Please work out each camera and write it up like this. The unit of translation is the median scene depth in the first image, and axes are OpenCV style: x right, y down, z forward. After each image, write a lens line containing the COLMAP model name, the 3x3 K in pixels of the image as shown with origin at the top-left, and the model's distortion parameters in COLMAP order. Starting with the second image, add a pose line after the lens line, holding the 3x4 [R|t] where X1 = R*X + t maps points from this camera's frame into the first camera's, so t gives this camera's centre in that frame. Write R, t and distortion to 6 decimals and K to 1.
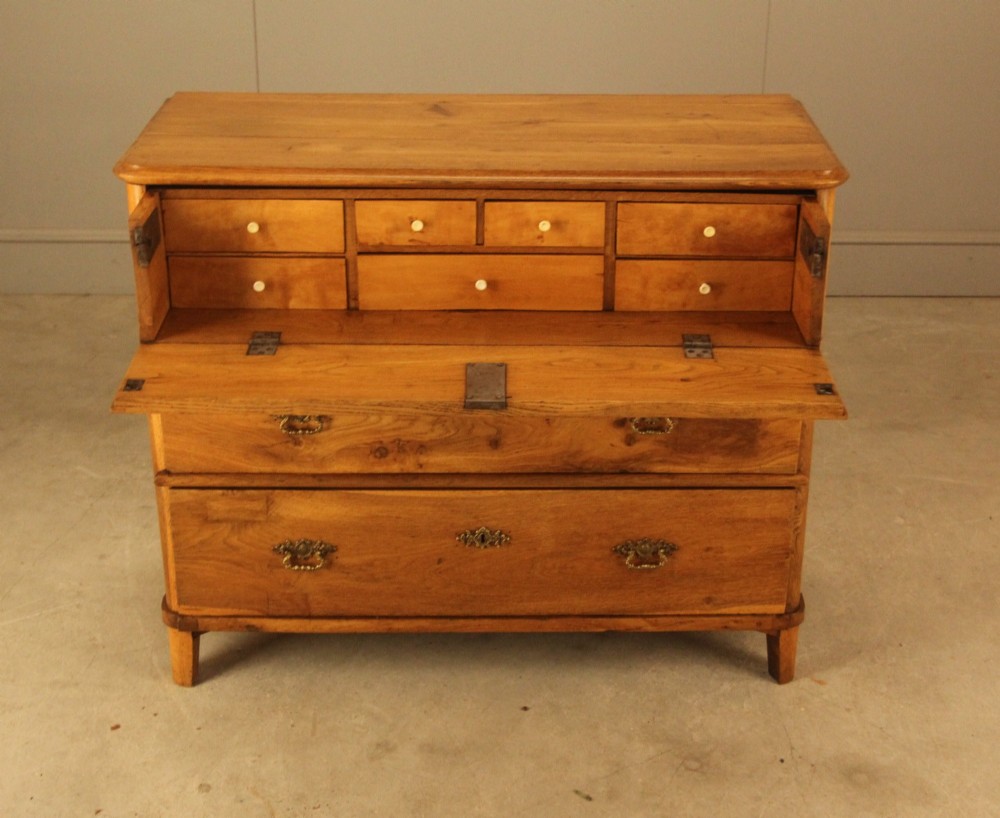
lens RADIAL K [[1592.5, 0, 513.8], [0, 1592.5, 423.2], [0, 0, 1]] dist [-0.044045, 0.000000]
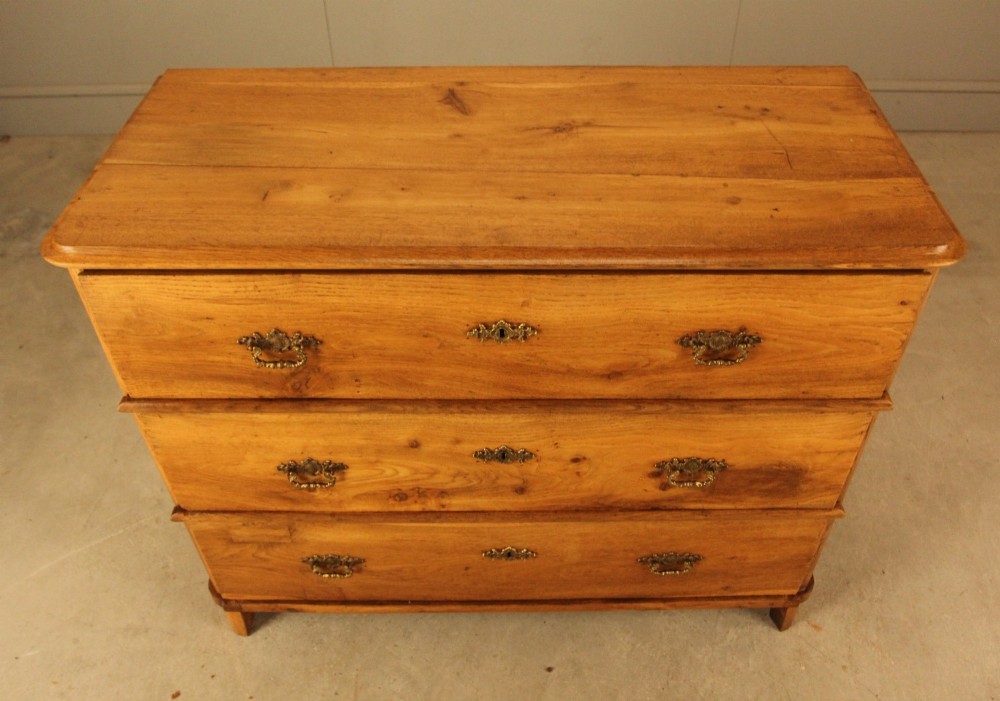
lens RADIAL K [[841.3, 0, 517.7], [0, 841.3, 328.5], [0, 0, 1]] dist [-0.089210, 0.050132]
pose [[0.999866, -0.000315, -0.016364, -0.005404], [0.005199, 0.954150, 0.299284, -0.219892], [0.015519, -0.299329, 0.954024, 0.542090]]
